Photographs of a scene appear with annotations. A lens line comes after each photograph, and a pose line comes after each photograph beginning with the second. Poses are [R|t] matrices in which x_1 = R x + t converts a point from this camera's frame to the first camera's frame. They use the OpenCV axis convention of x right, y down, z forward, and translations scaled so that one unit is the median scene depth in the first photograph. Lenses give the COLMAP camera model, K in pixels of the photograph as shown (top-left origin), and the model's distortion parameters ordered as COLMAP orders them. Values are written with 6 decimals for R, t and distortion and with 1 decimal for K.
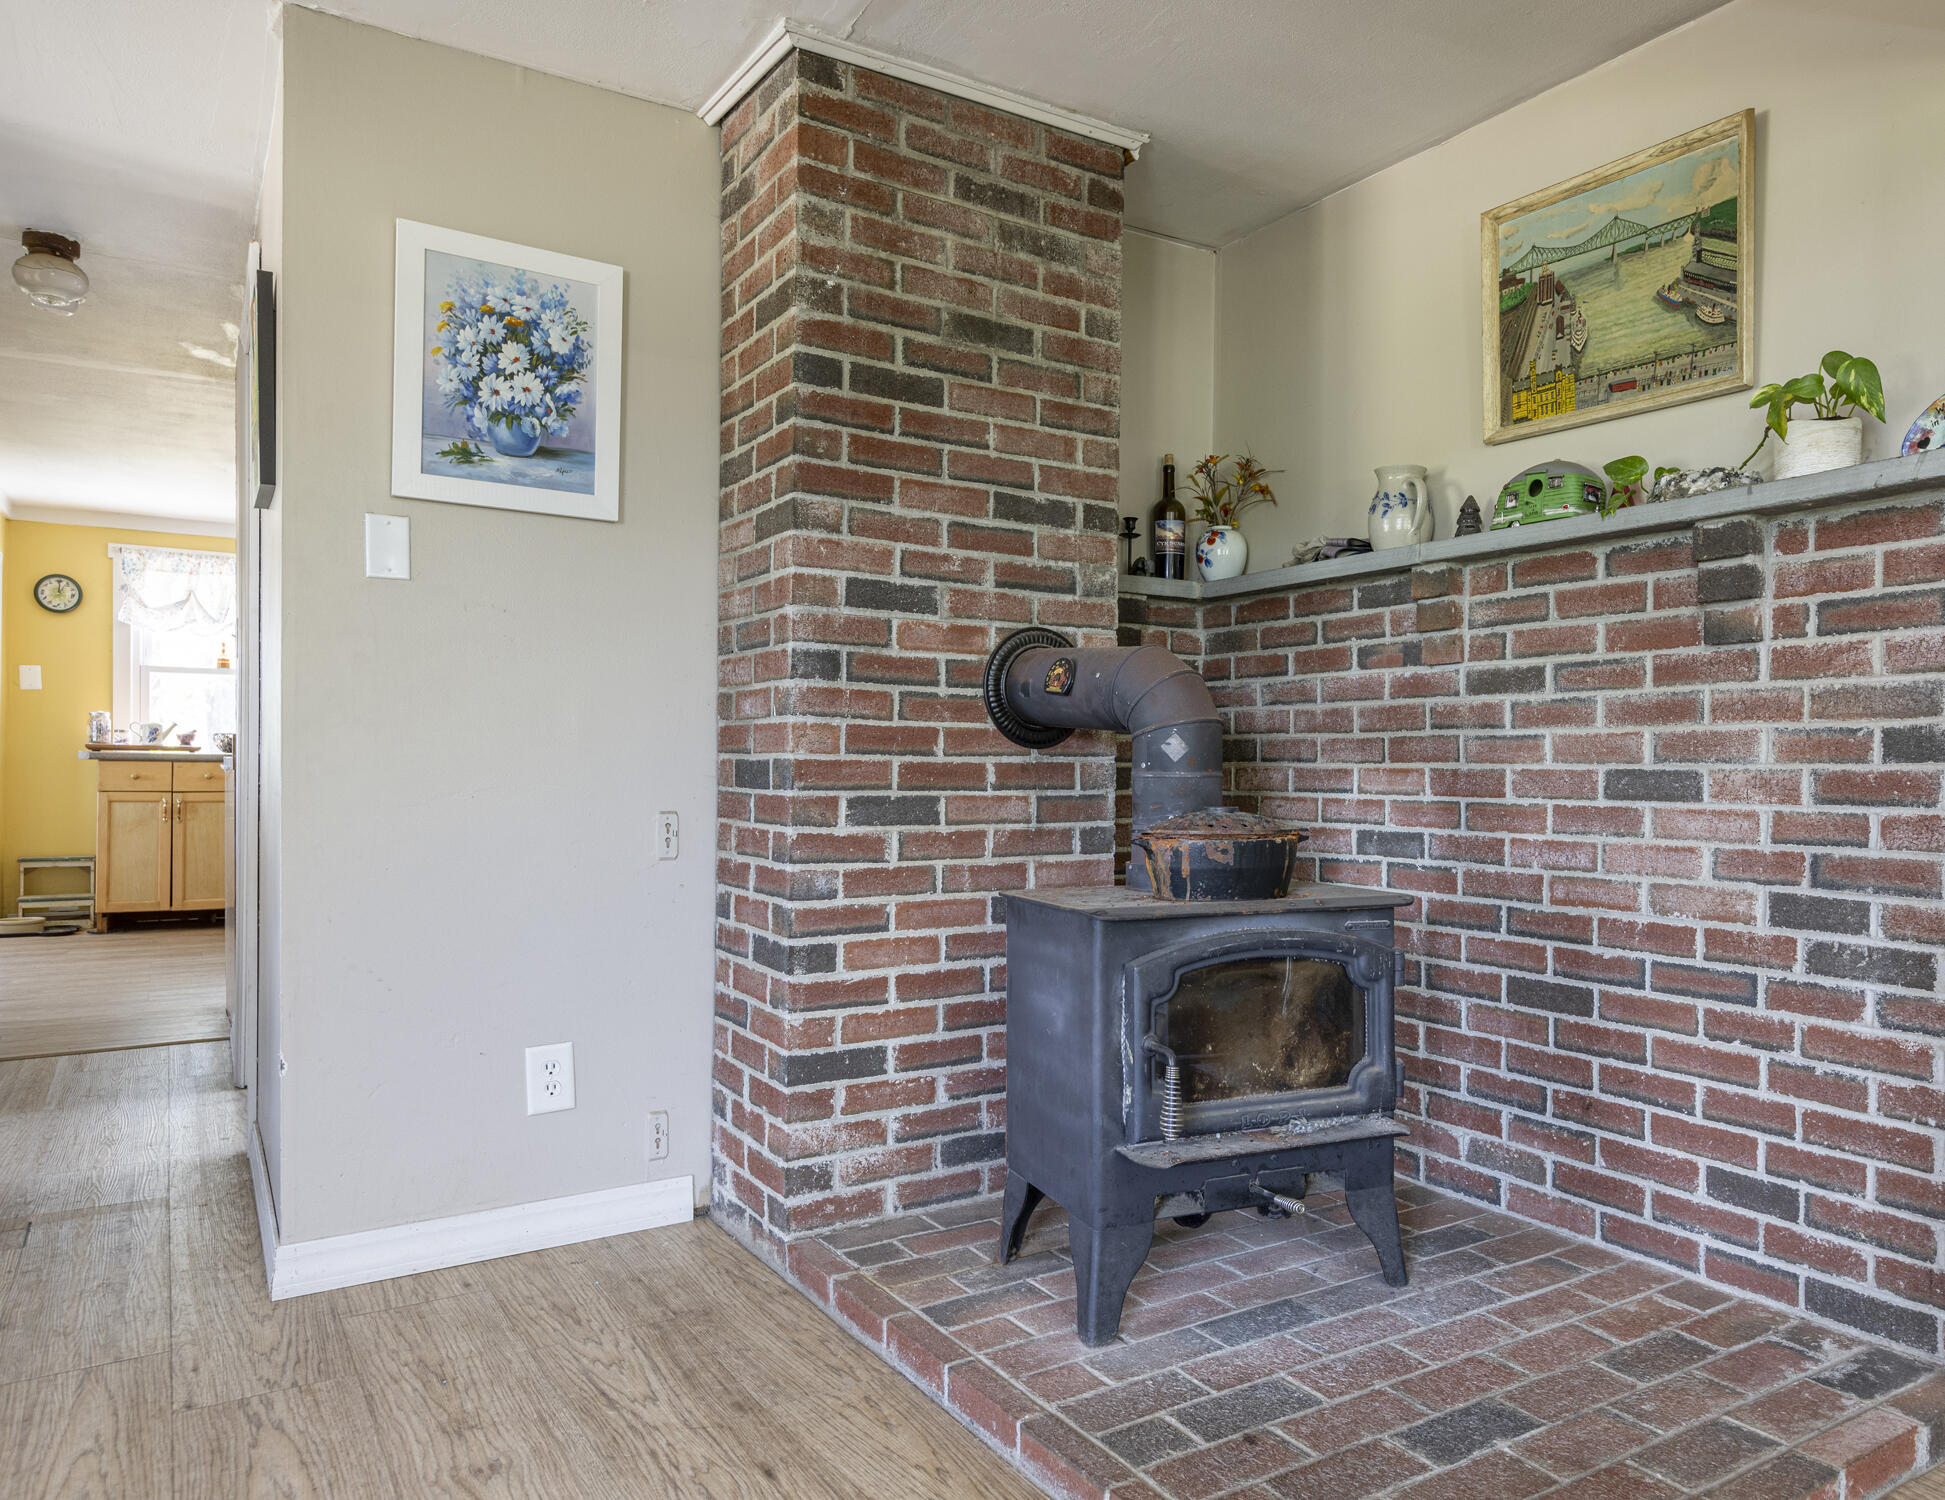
lens RADIAL K [[1387.4, 0, 1214.9], [0, 1387.4, 786.5], [0, 0, 1]] dist [0.004595, -0.011309]
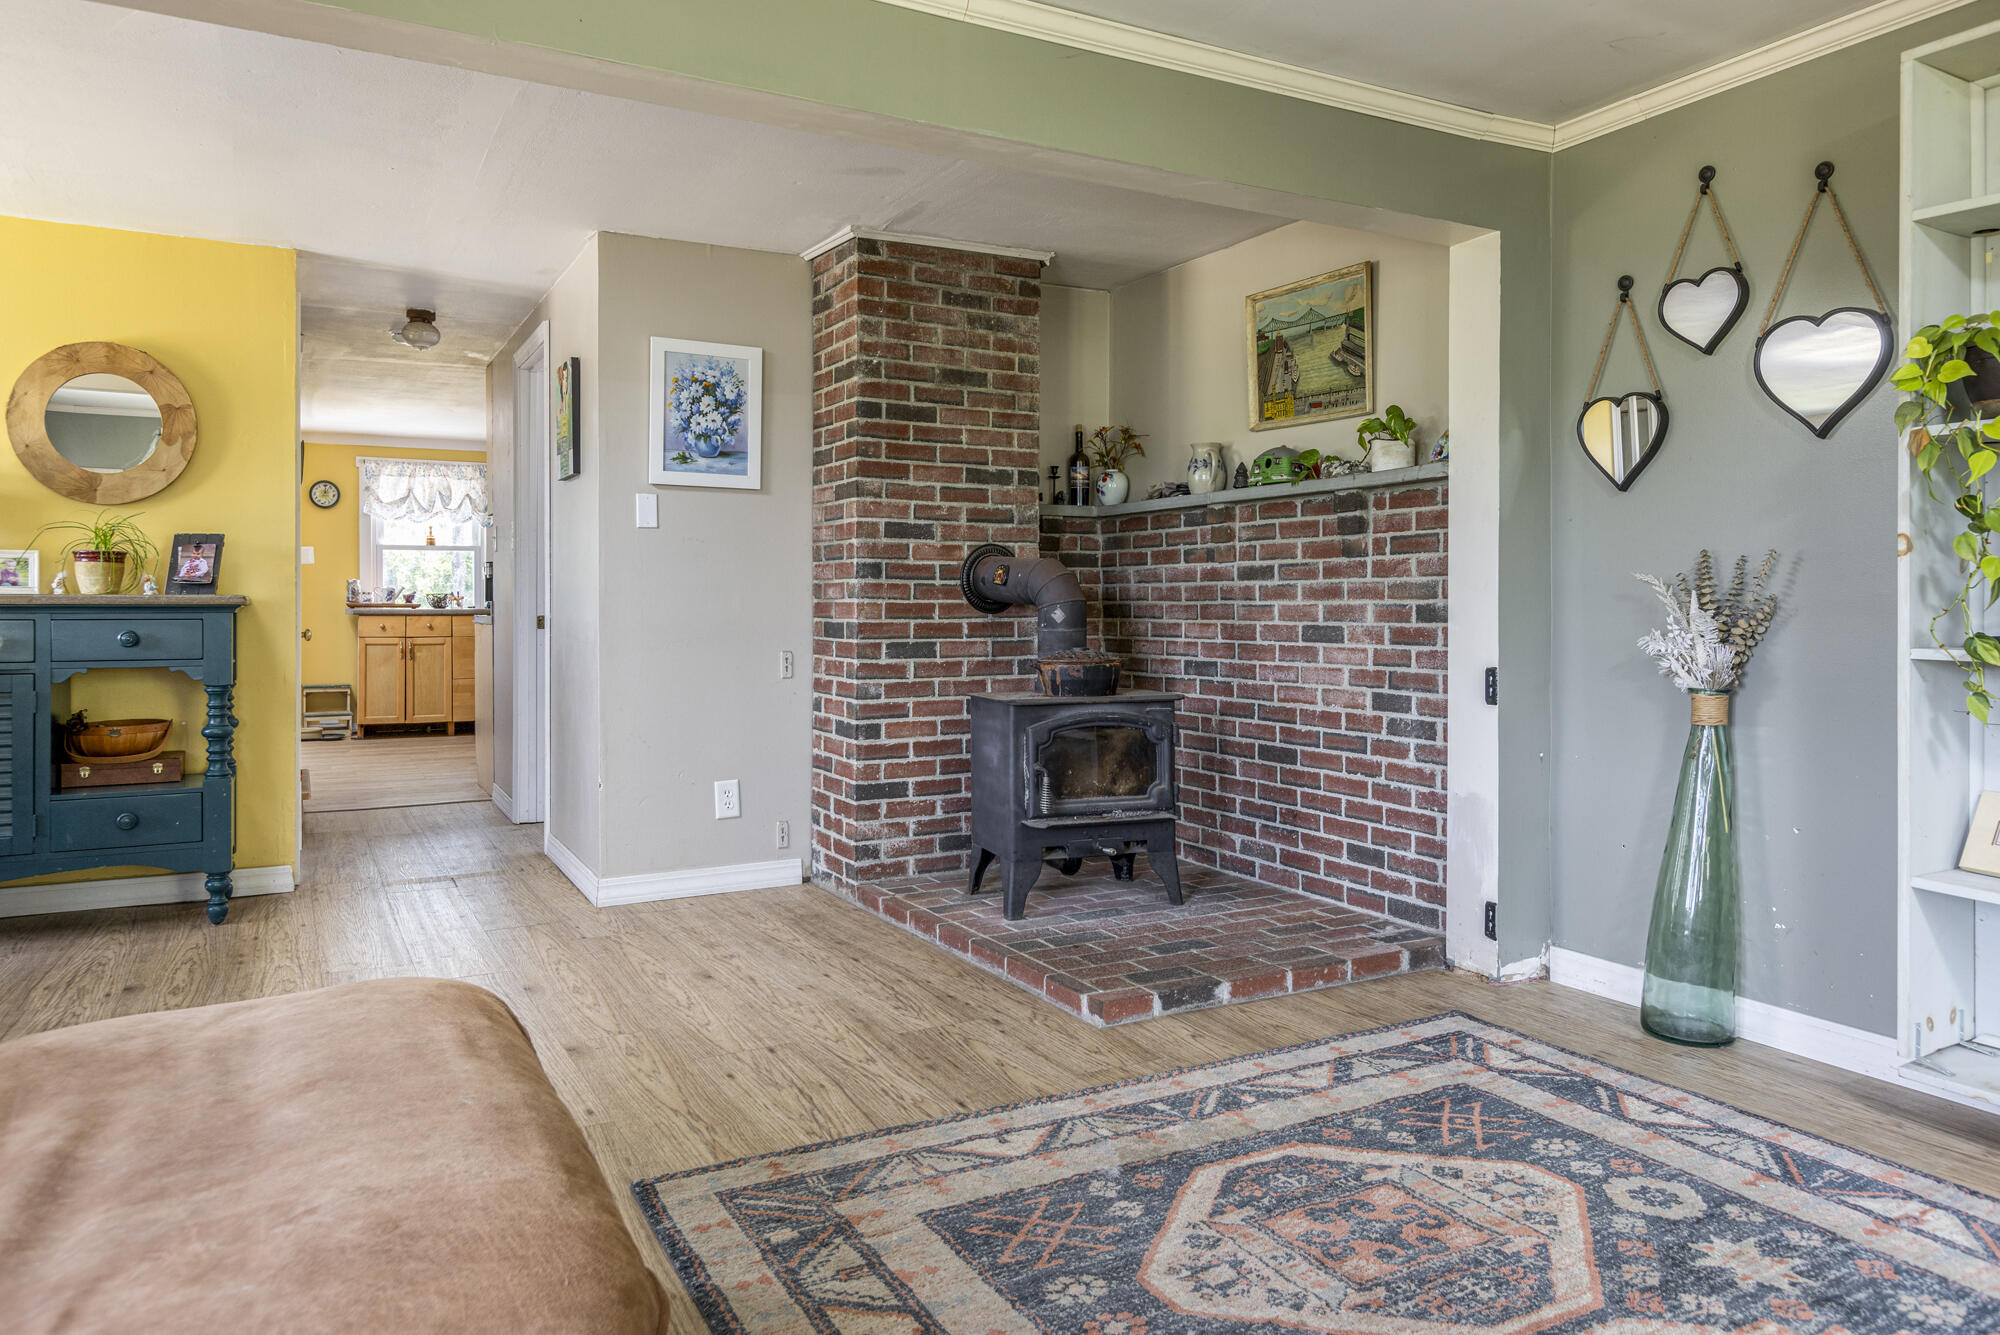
lens RADIAL K [[1420.5, 0, 1002.5], [0, 1420.5, 604.1], [0, 0, 1]] dist [-0.005955, 0.000121]
pose [[0.985897, -0.010620, -0.167017, 0.190980], [0.008686, 0.999887, -0.012304, -0.018279], [0.167129, 0.010680, 0.985877, -0.785955]]
